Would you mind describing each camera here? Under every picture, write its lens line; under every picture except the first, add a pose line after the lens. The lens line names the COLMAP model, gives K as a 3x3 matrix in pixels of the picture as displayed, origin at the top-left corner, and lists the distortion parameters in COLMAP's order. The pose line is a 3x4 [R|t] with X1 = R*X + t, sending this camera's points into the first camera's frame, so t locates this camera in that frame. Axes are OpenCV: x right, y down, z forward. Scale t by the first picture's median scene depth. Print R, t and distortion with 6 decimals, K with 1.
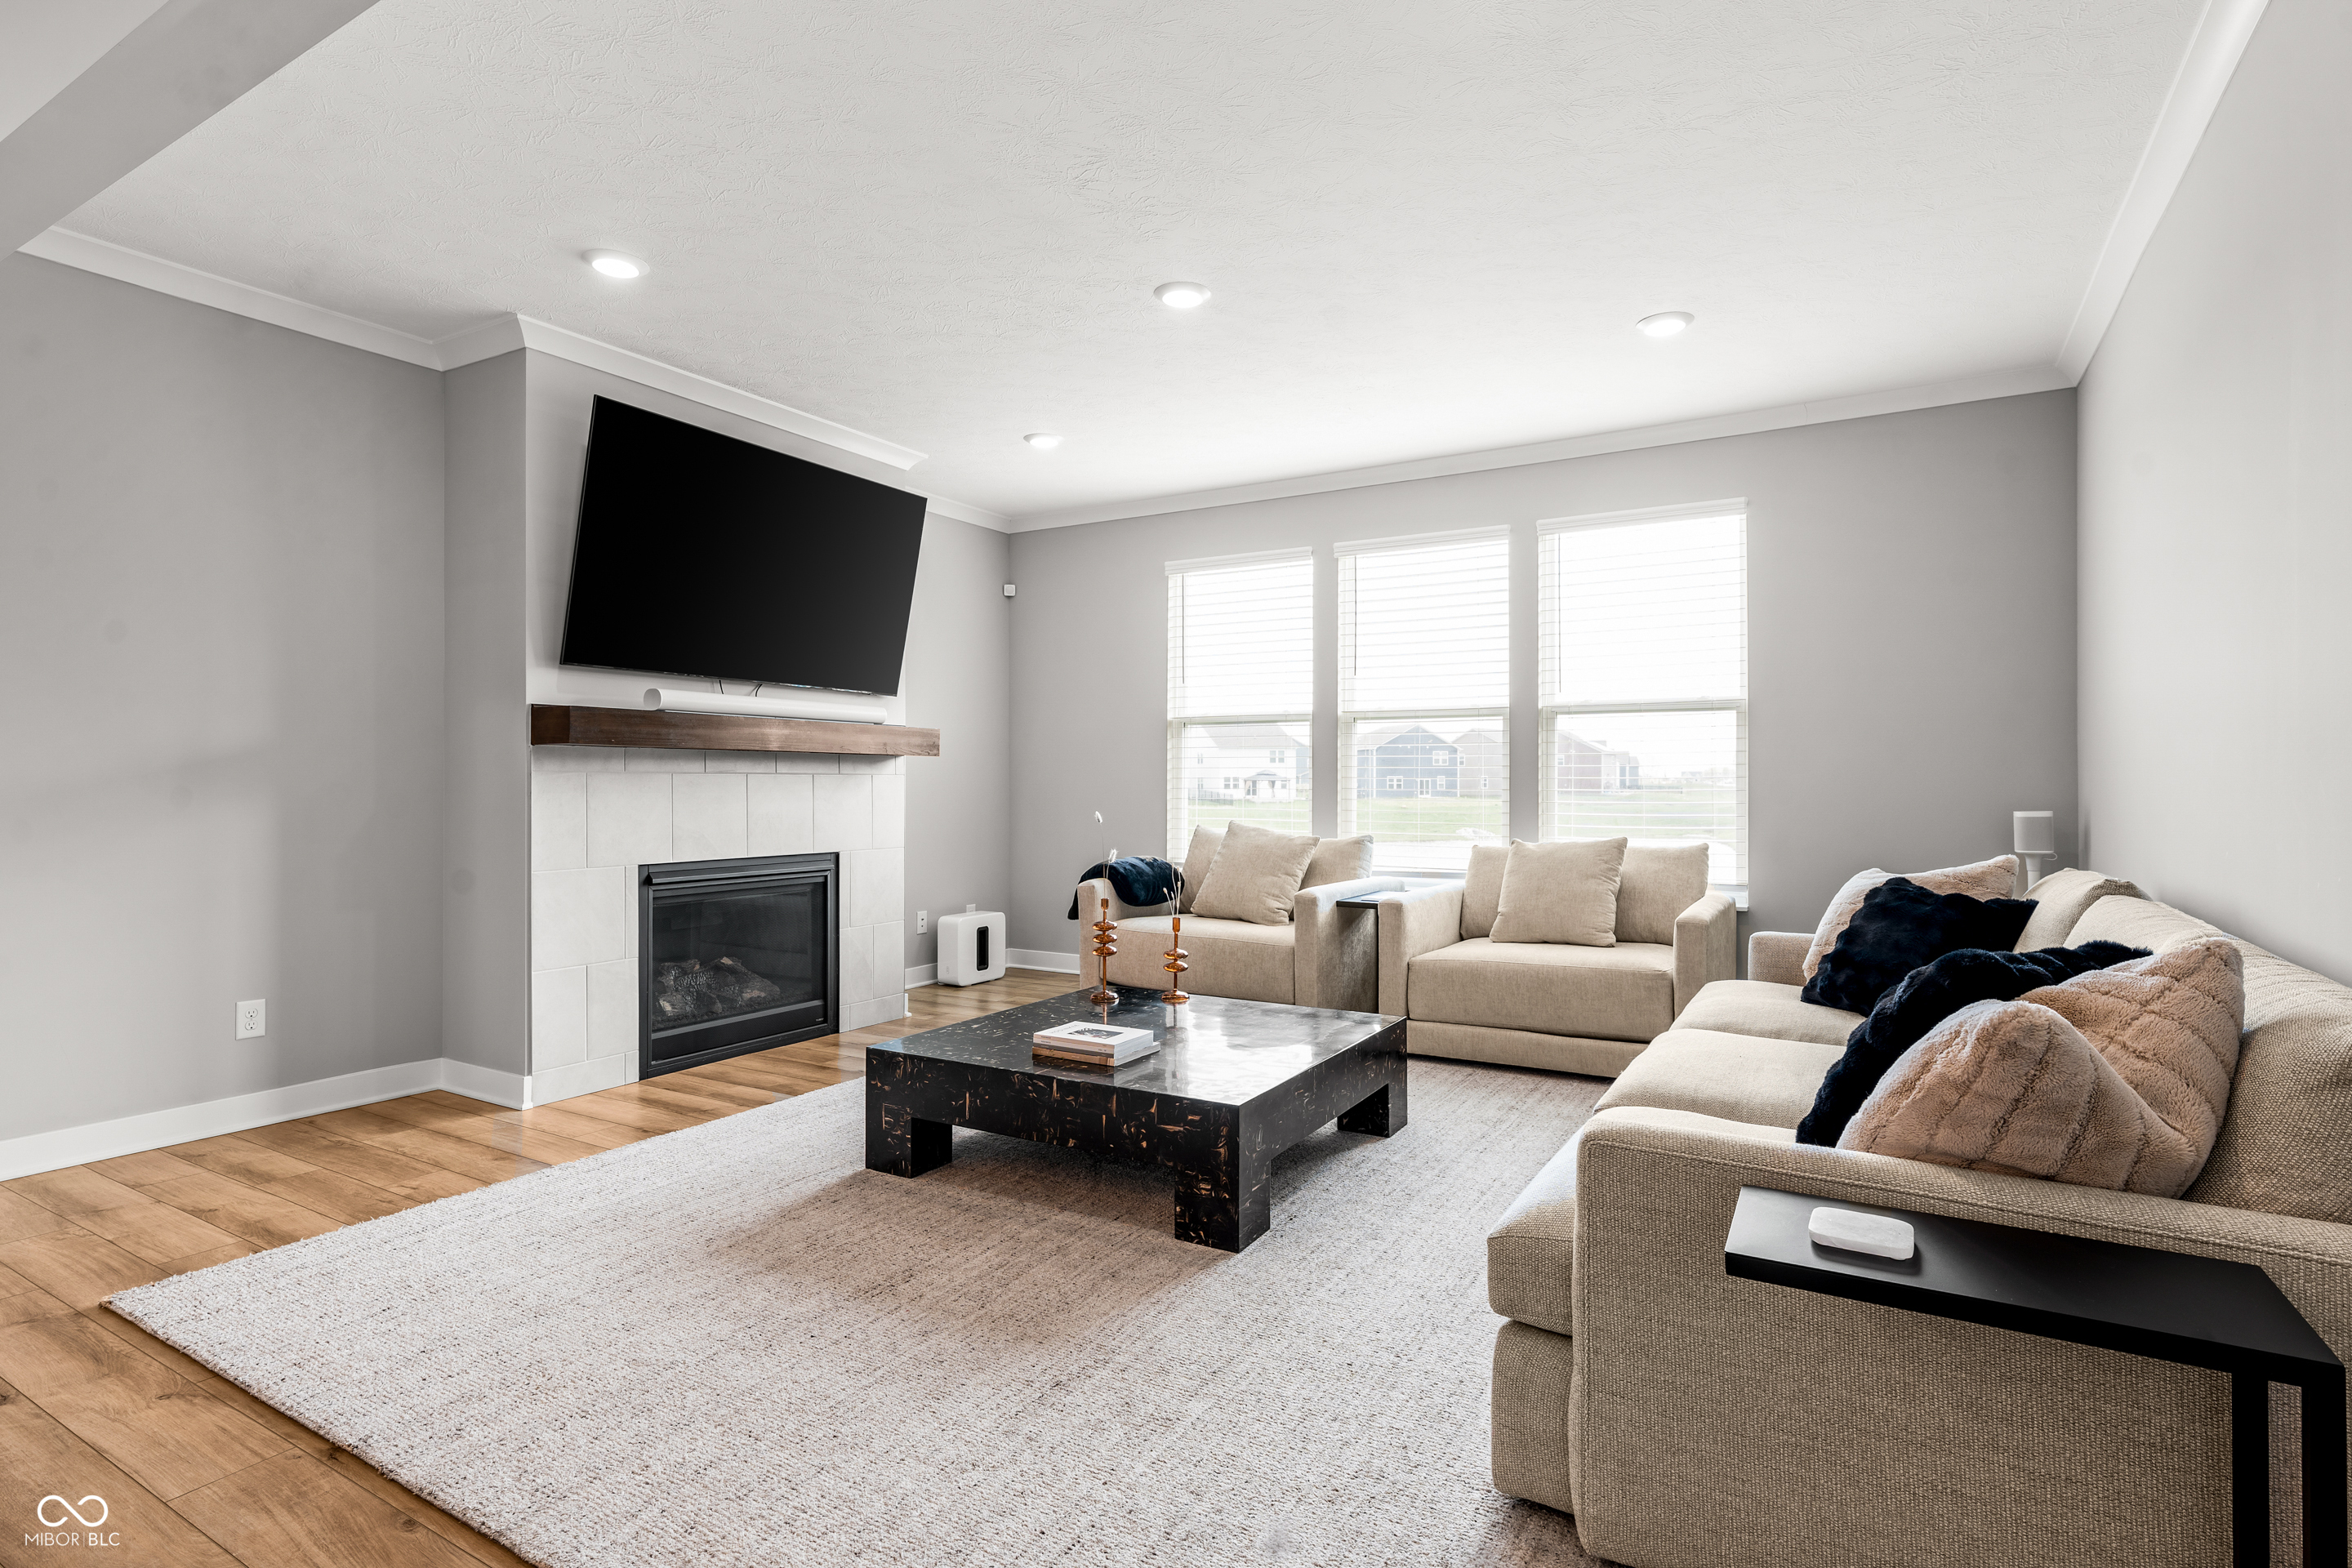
lens RADIAL K [[1154.5, 0, 1190.3], [0, 1154.5, 791.2], [0, 0, 1]] dist [-0.004139, -0.000946]
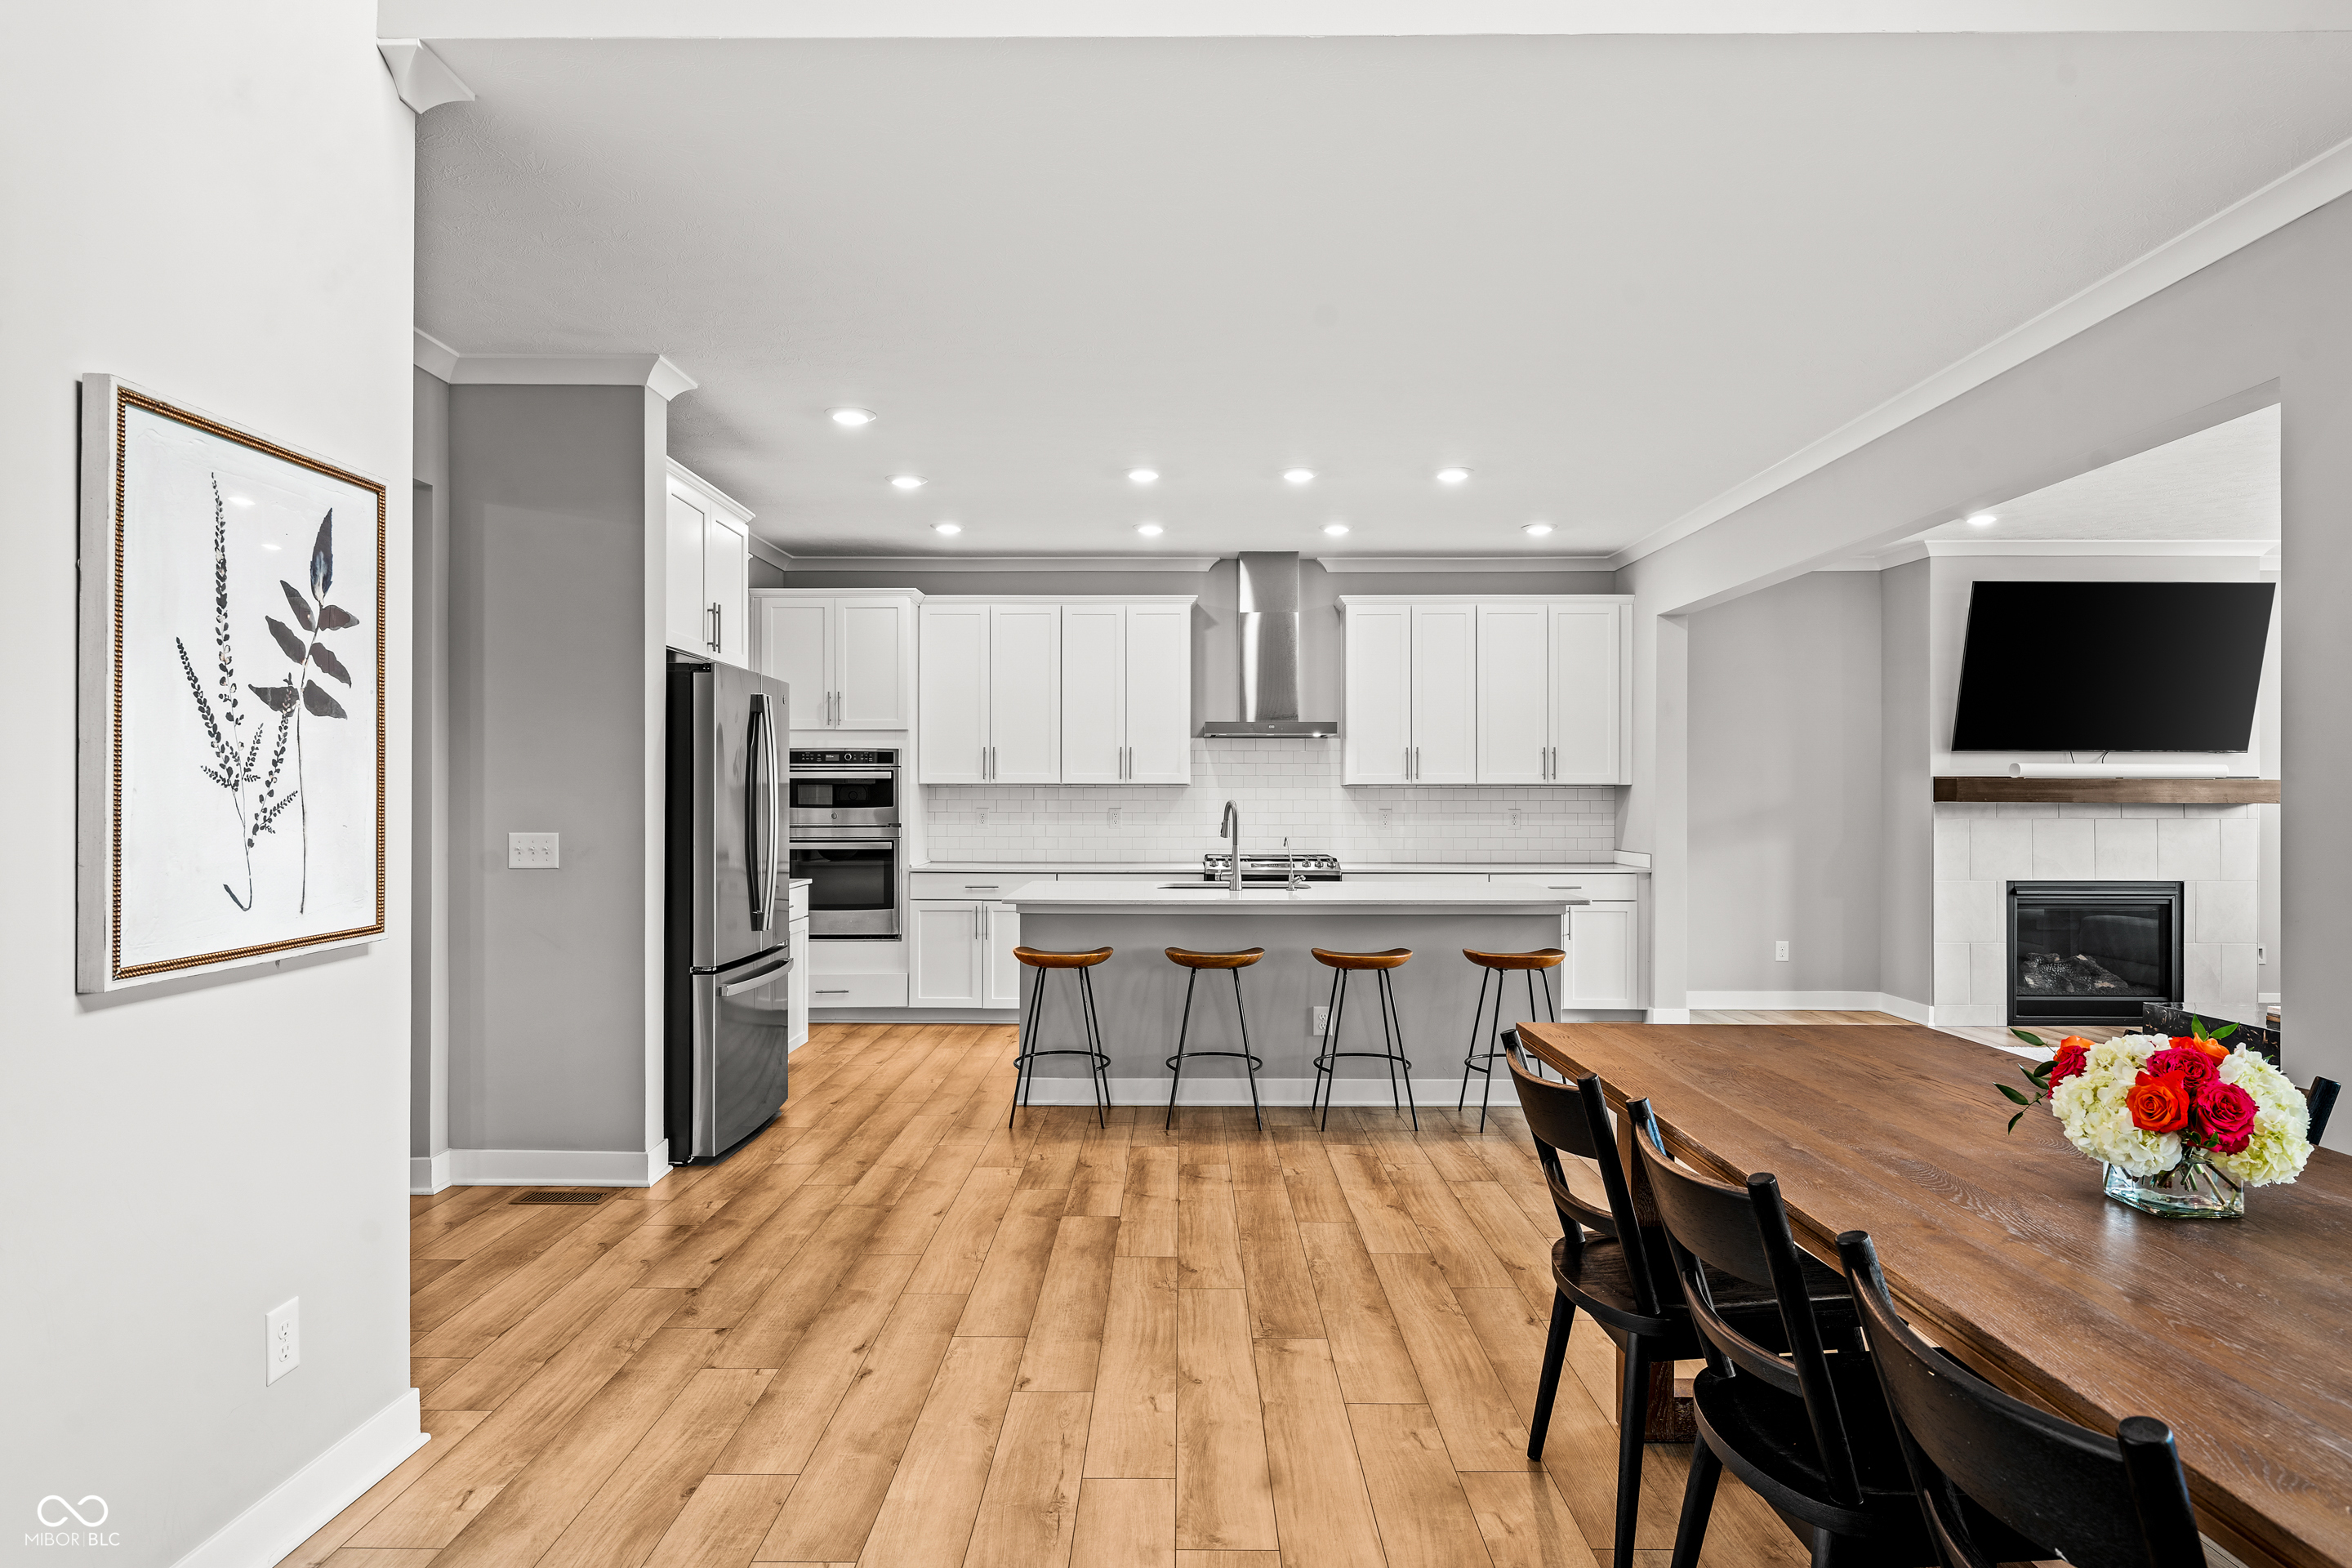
lens RADIAL K [[1354.0, 0, 1166.7], [0, 1354.0, 796.5], [0, 0, 1]] dist [0.007440, -0.001538]
pose [[0.493025, -0.008618, -0.869972, 0.513081], [-0.008217, 0.999860, -0.014562, -0.010427], [0.869976, 0.014328, 0.492885, -0.809149]]
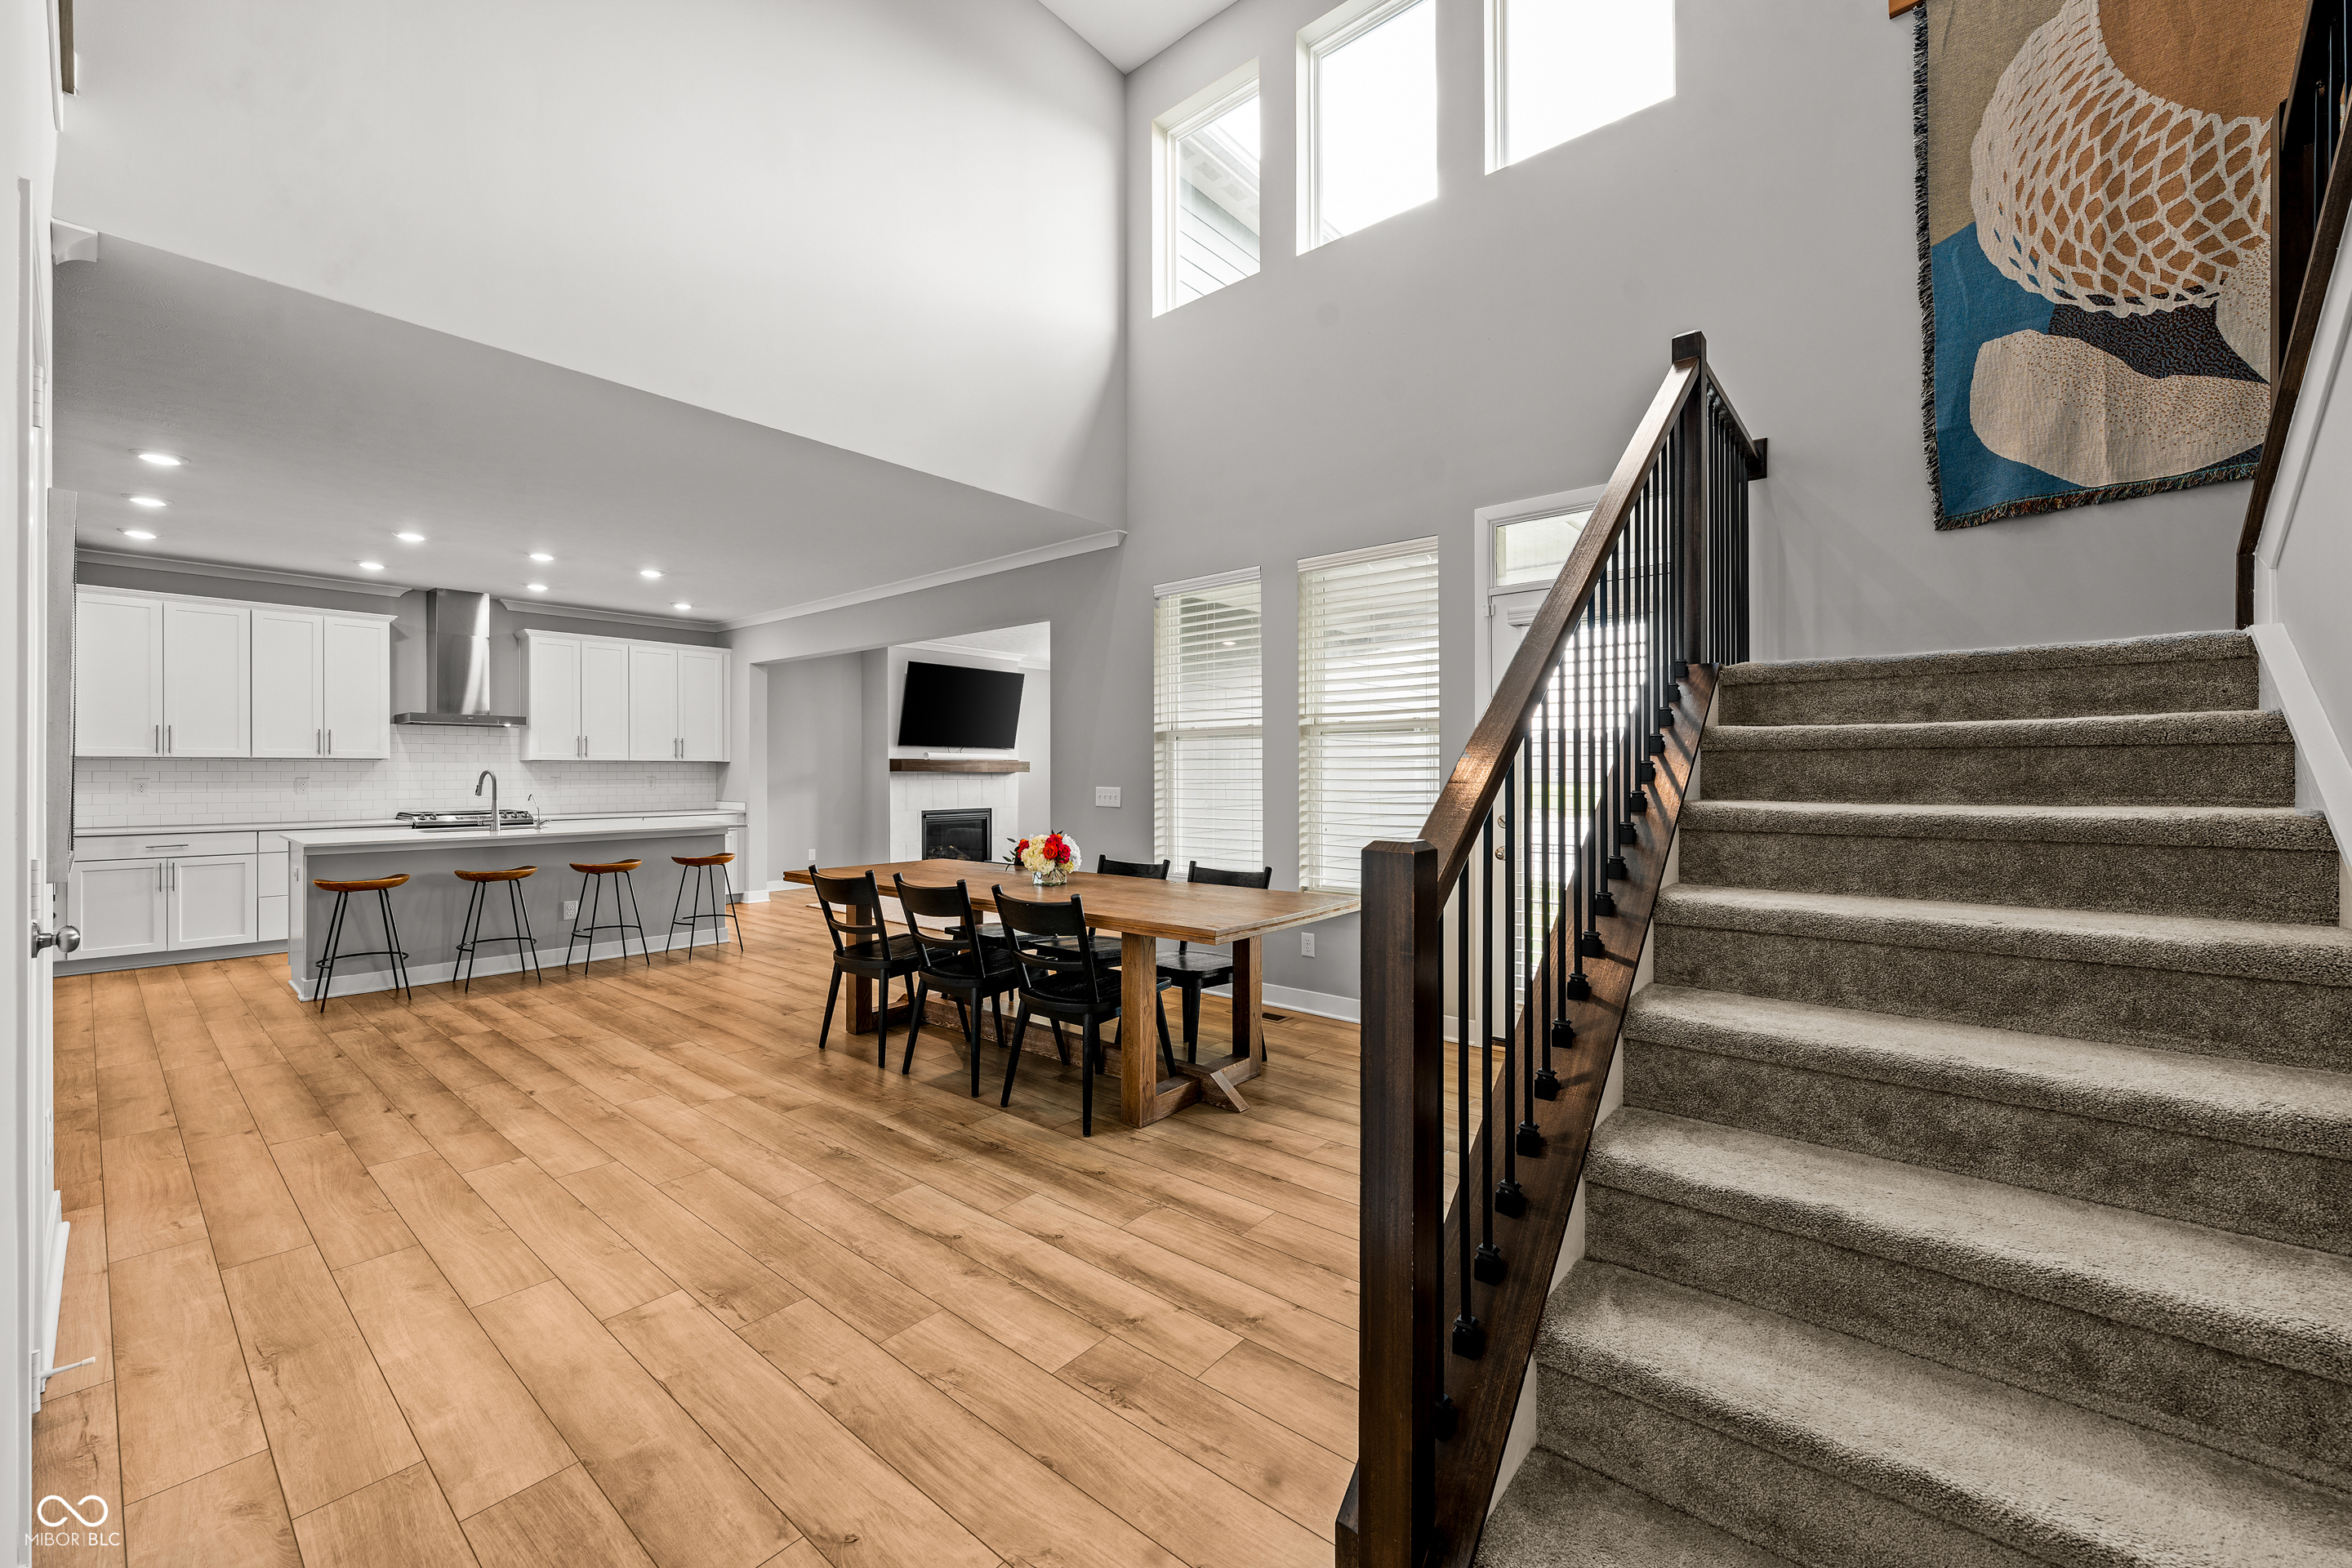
lens RADIAL K [[944.5, 0, 1167.4], [0, 944.5, 768.6], [0, 0, 1]] dist [-0.002207, -0.000092]
pose [[0.981987, -0.010050, -0.188679, 0.614334], [0.006678, 0.999807, -0.018501, 0.004005], [0.188829, 0.016907, 0.981865, -1.295774]]
